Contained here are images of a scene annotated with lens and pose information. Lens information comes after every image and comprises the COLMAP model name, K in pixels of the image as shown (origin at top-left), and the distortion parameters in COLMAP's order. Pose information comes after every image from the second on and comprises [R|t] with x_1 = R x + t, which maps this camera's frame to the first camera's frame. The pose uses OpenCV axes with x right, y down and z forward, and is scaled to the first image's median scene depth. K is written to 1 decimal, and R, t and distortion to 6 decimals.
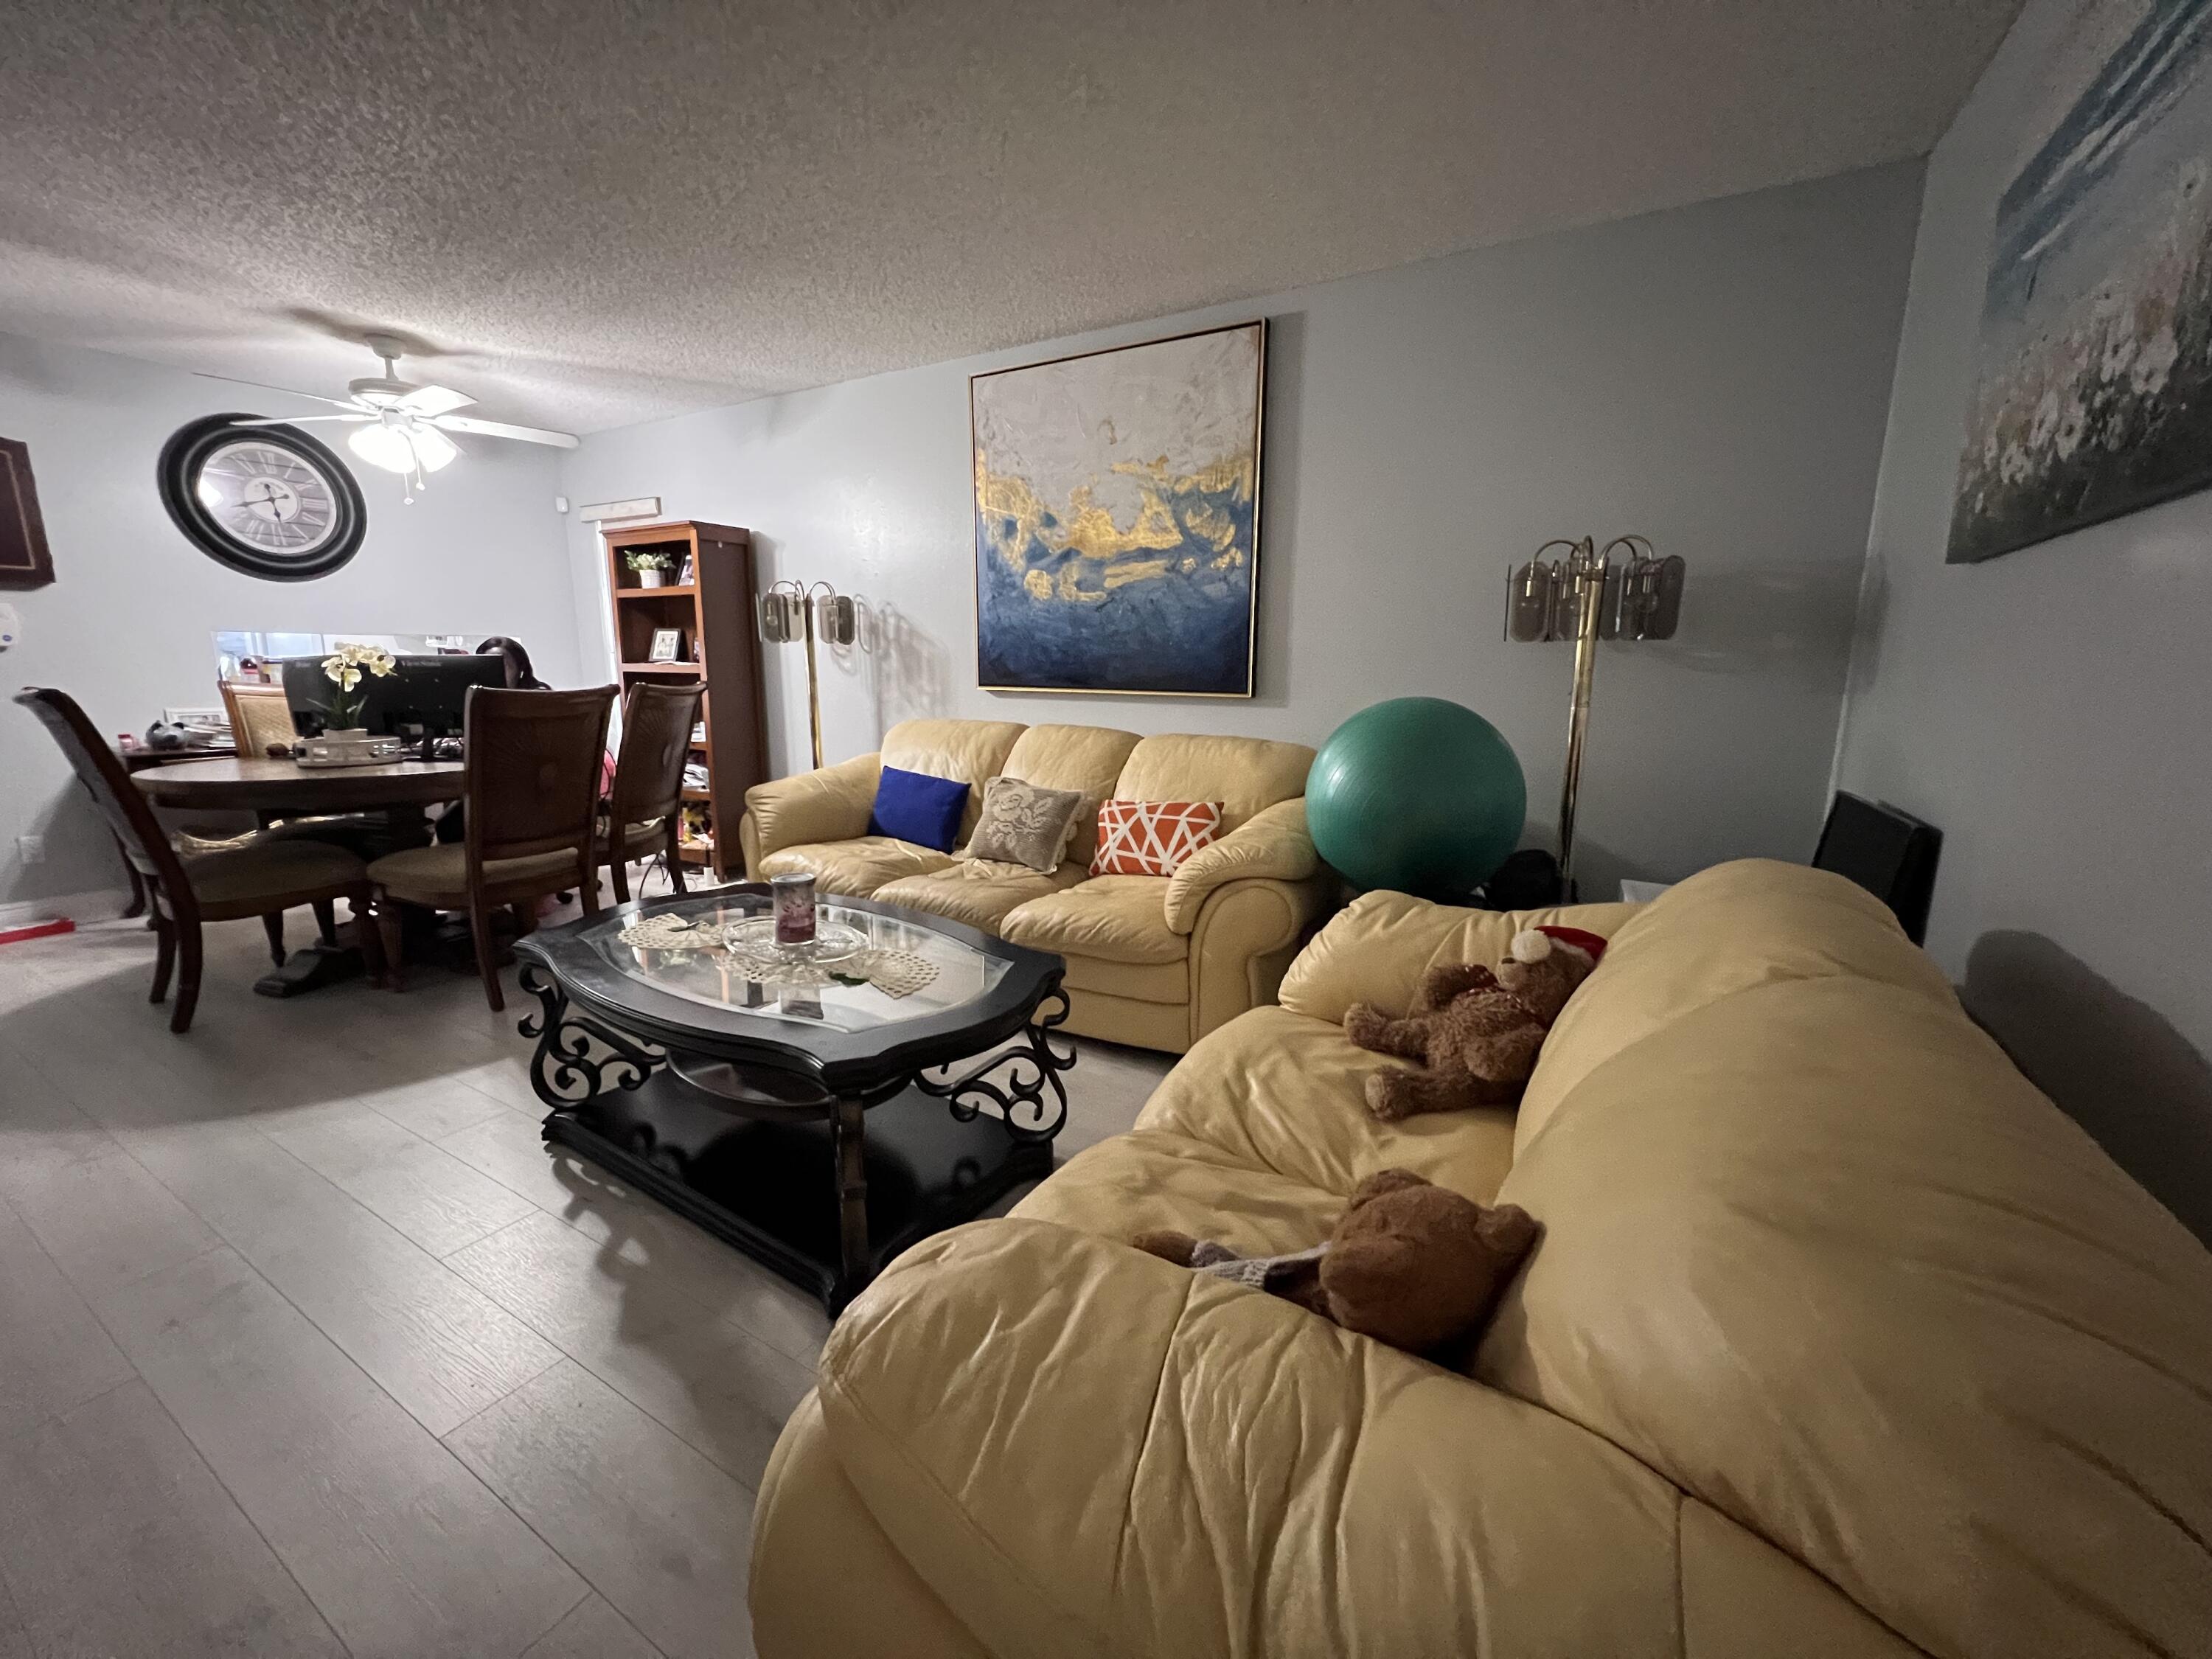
lens RADIAL K [[886.1, 0, 1102.3], [0, 886.1, 825.5], [0, 0, 1]] dist [-0.001498, 0.000827]
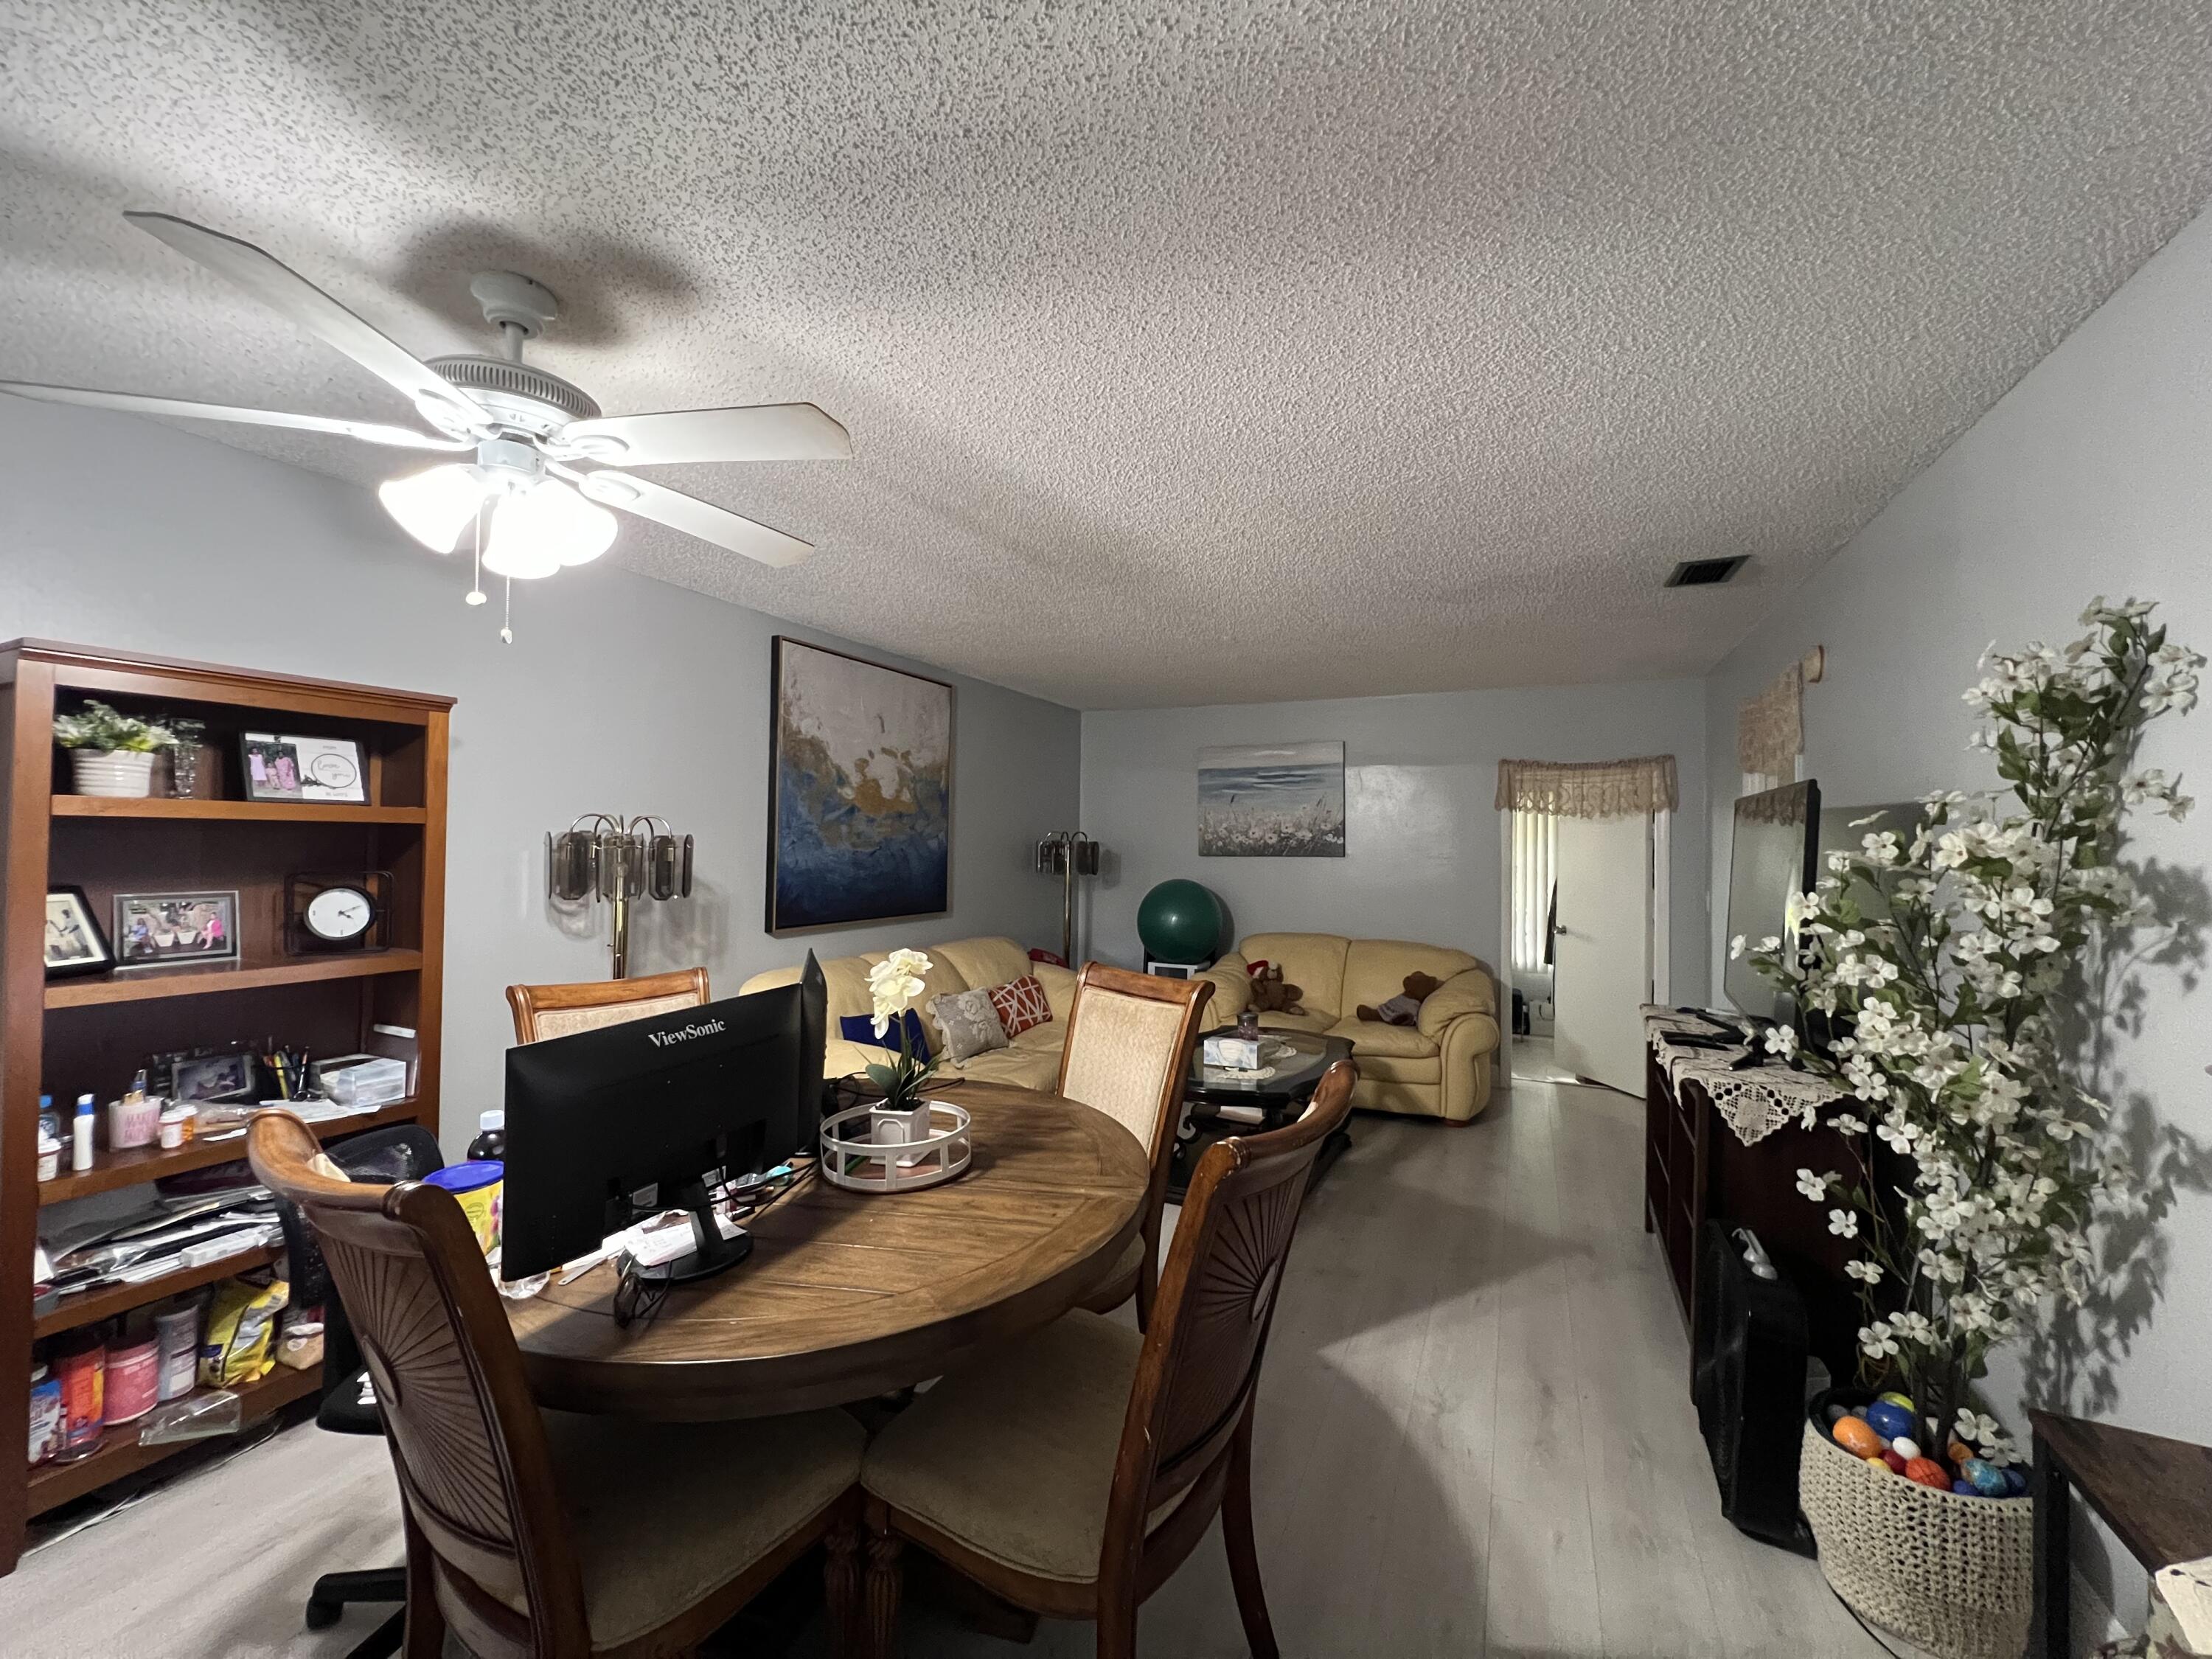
lens RADIAL K [[886.1, 0, 1104.9], [0, 886.1, 837.4], [0, 0, 1]] dist [-0.001498, 0.000827]
pose [[-0.082534, 0.008074, 0.996556, -1.138005], [0.190113, 0.981731, 0.007791, -0.195052], [-0.978287, 0.190101, -0.082561, 0.703785]]
